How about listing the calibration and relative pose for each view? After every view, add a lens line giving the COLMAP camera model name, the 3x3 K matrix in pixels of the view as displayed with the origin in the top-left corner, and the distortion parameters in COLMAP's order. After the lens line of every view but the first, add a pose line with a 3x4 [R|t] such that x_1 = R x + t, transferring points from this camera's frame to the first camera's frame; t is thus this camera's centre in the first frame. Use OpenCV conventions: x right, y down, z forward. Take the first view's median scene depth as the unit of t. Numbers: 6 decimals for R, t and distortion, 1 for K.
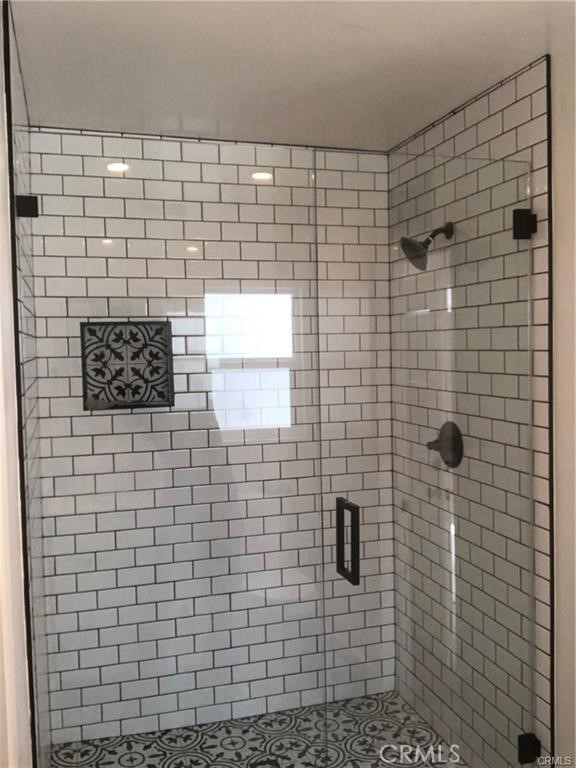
lens RADIAL K [[704.9, 0, 286.8], [0, 704.9, 387.1], [0, 0, 1]] dist [0.013633, 0.000000]
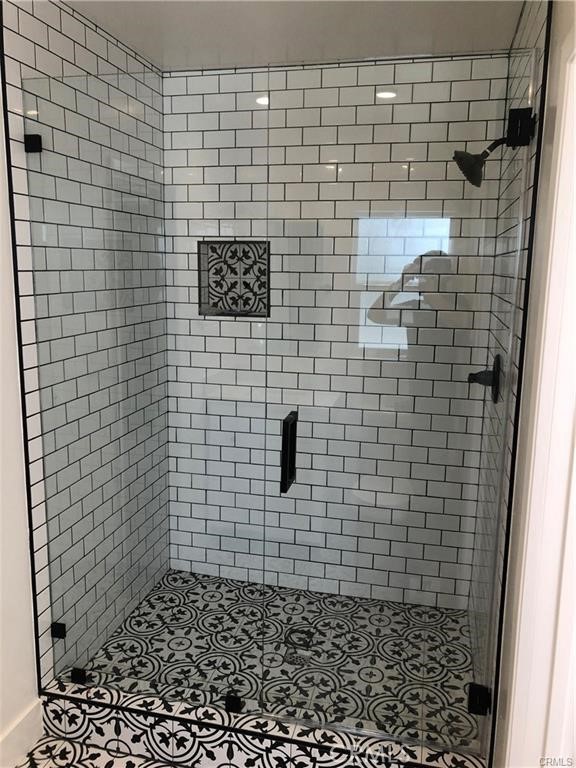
lens RADIAL K [[635.0, 0, 288.1], [0, 635.0, 381.4], [0, 0, 1]] dist [0.030770, -0.005382]
pose [[0.866929, 0.117828, -0.484303, 0.374491], [-0.057379, 0.988789, 0.137856, -0.013425], [0.495117, -0.091723, 0.863971, 0.115429]]
